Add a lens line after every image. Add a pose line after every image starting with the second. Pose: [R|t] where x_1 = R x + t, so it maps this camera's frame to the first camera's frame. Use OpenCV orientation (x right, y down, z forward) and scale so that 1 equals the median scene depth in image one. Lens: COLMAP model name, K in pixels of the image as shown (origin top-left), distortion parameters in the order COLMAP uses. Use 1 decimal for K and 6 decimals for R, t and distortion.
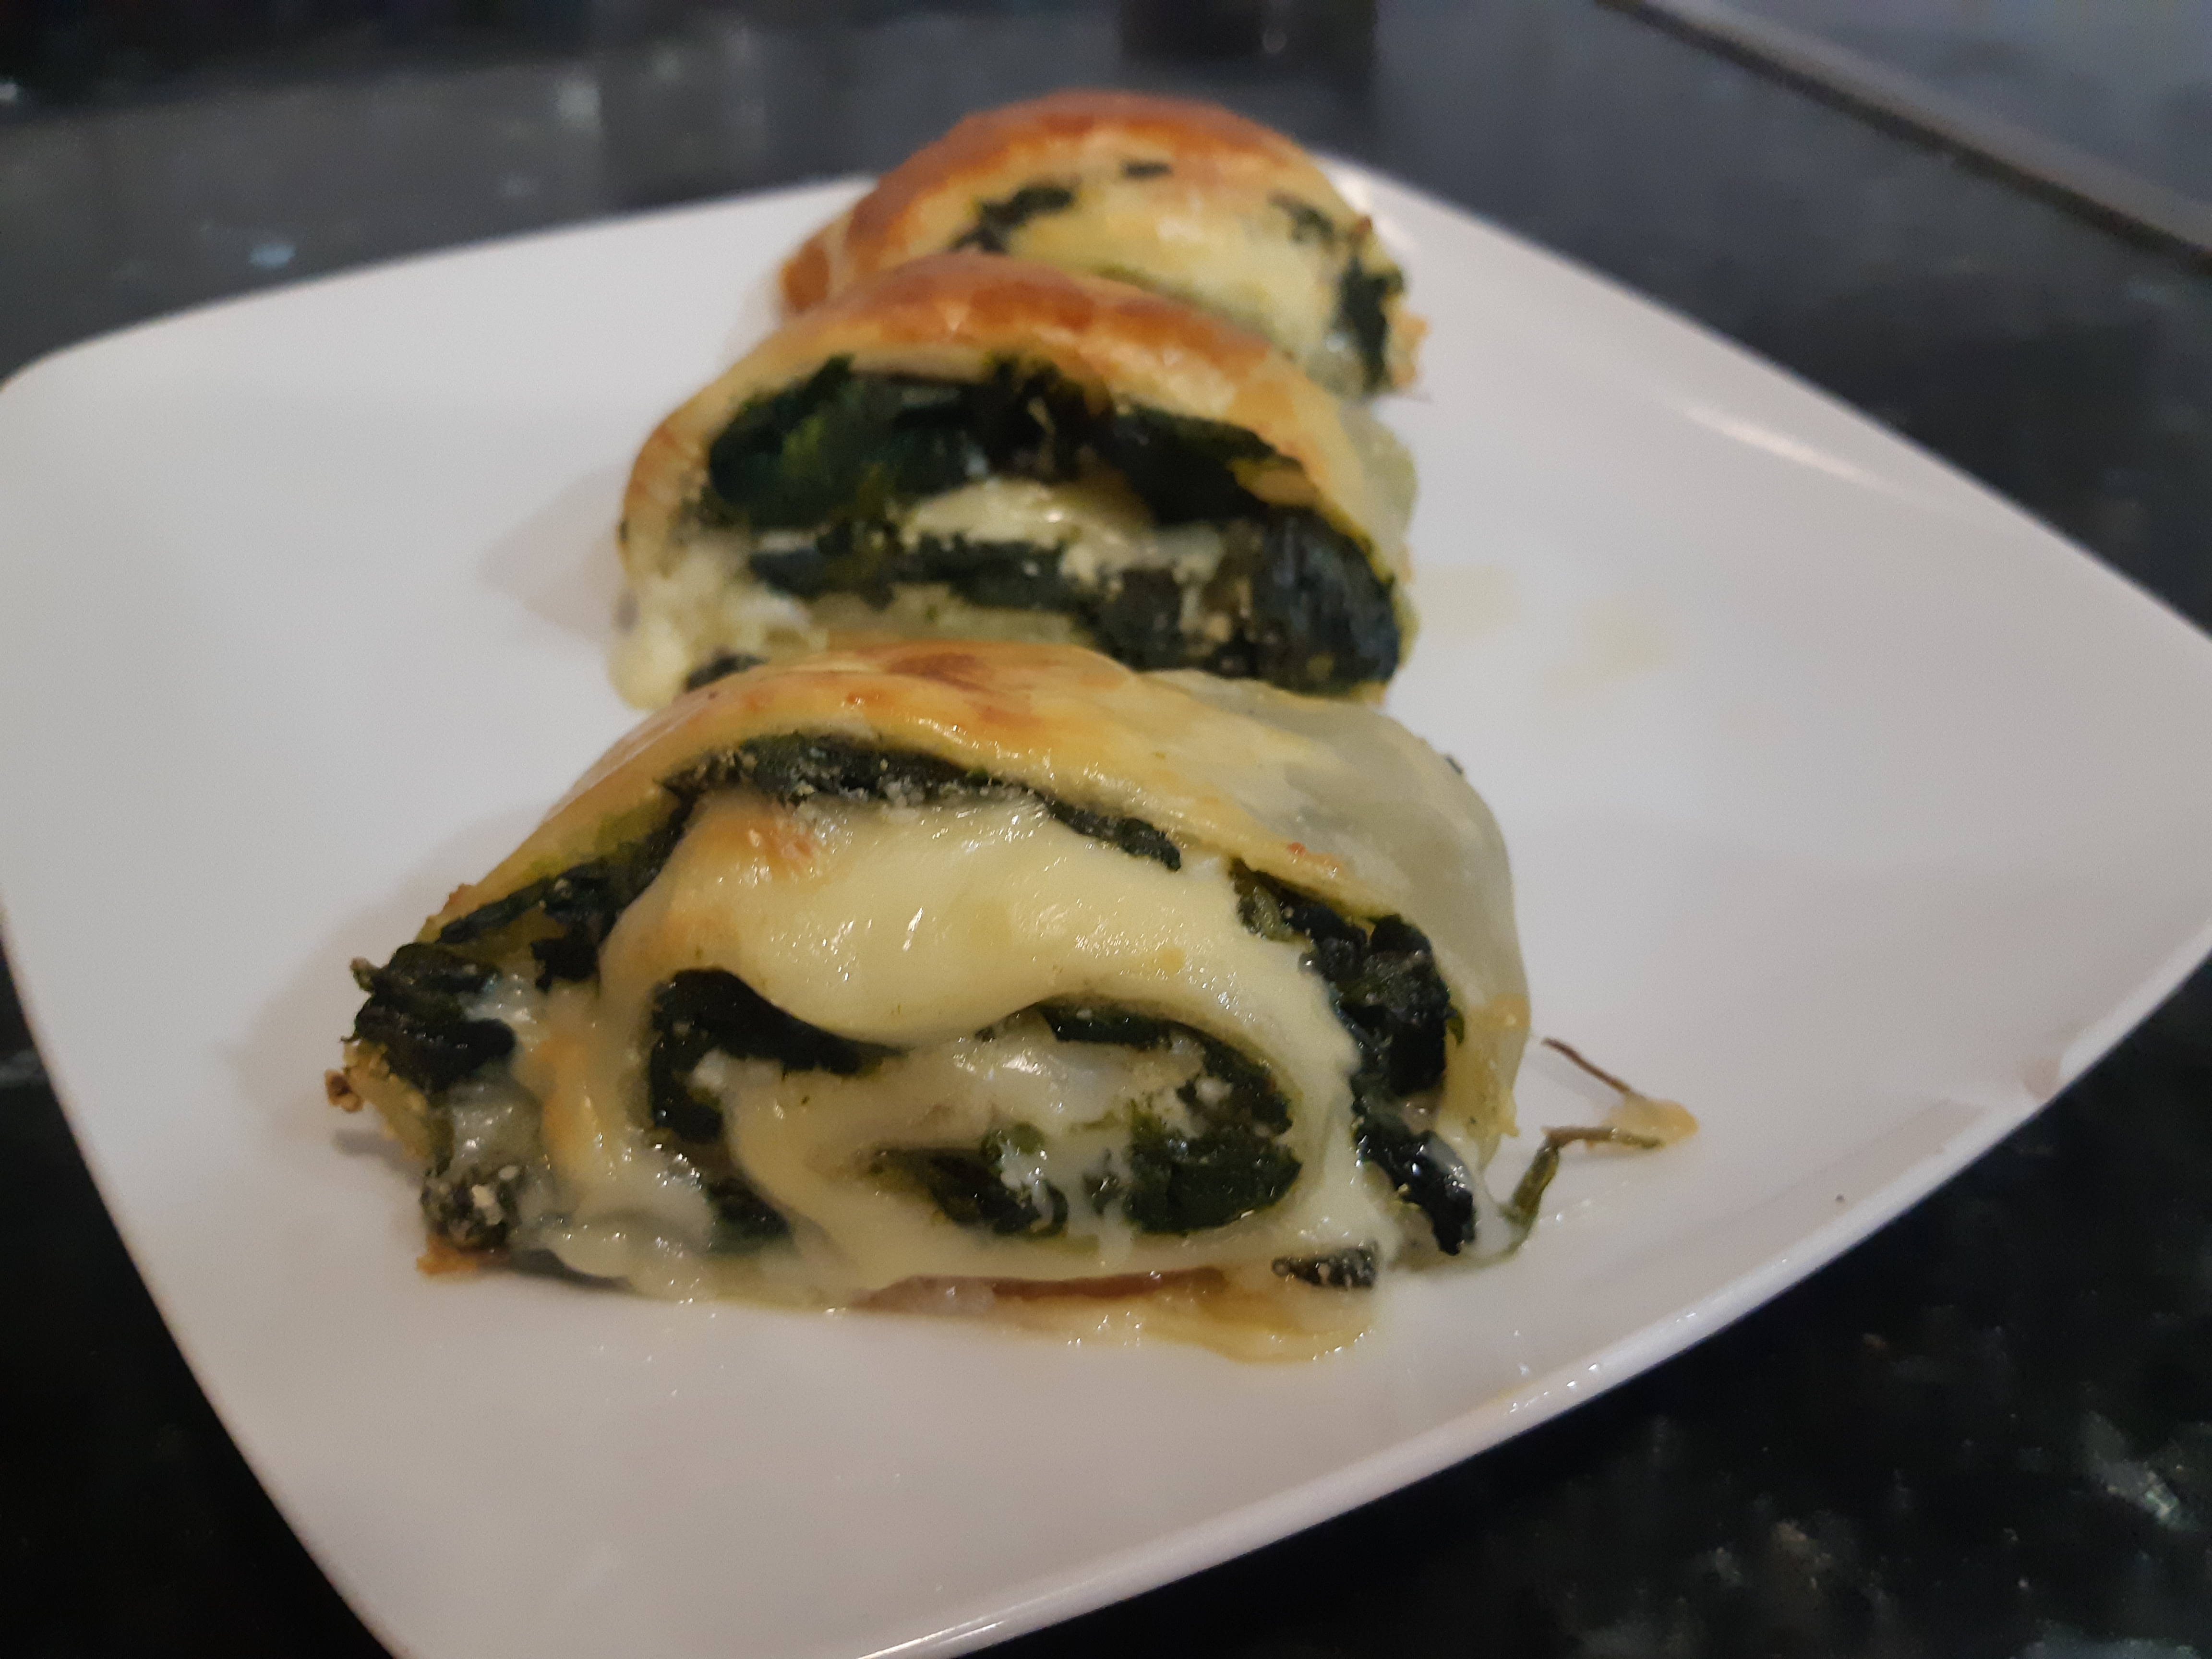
lens RADIAL K [[1783.0, 0, 1106.0], [0, 1783.0, 829.5], [0, 0, 1]] dist [0.047272, -0.002577]
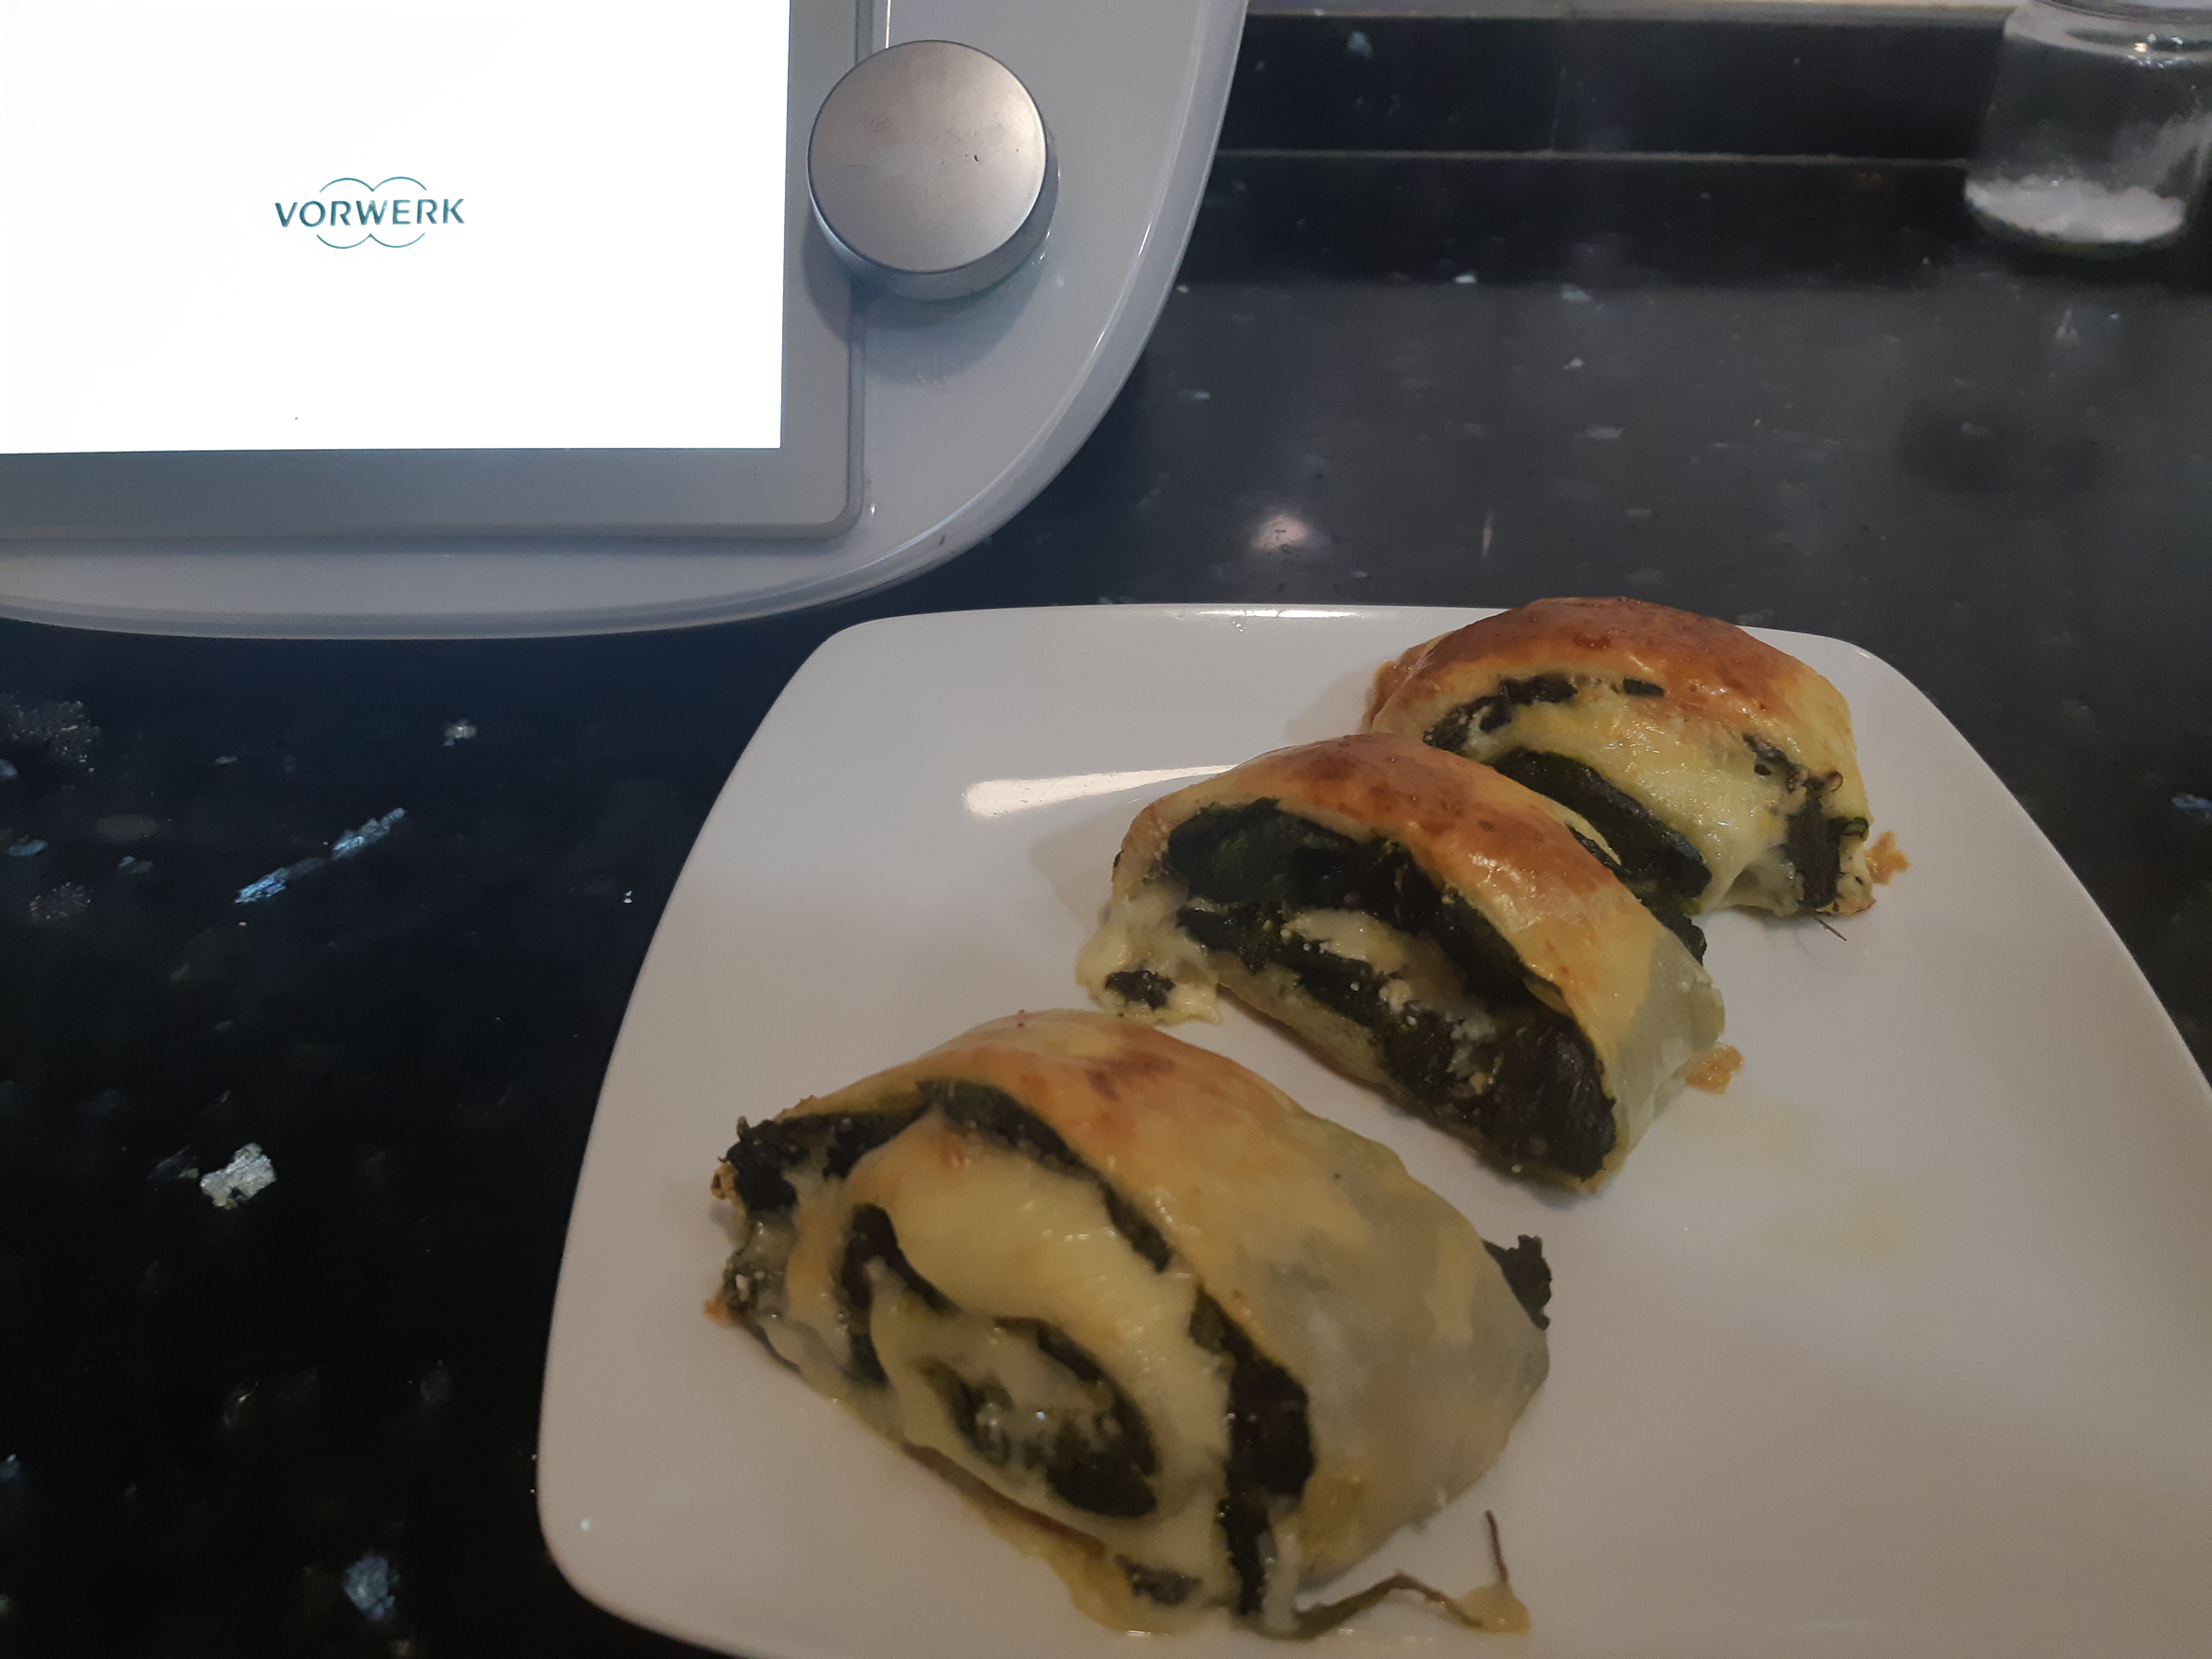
lens RADIAL K [[1668.3, 0, 1106.0], [0, 1668.3, 829.5], [0, 0, 1]] dist [0.006360, 0.000629]
pose [[0.836572, 0.299444, -0.458782, 0.502148], [-0.334979, 0.942216, 0.004156, -0.299847], [0.433516, 0.150206, 0.888539, -0.285095]]
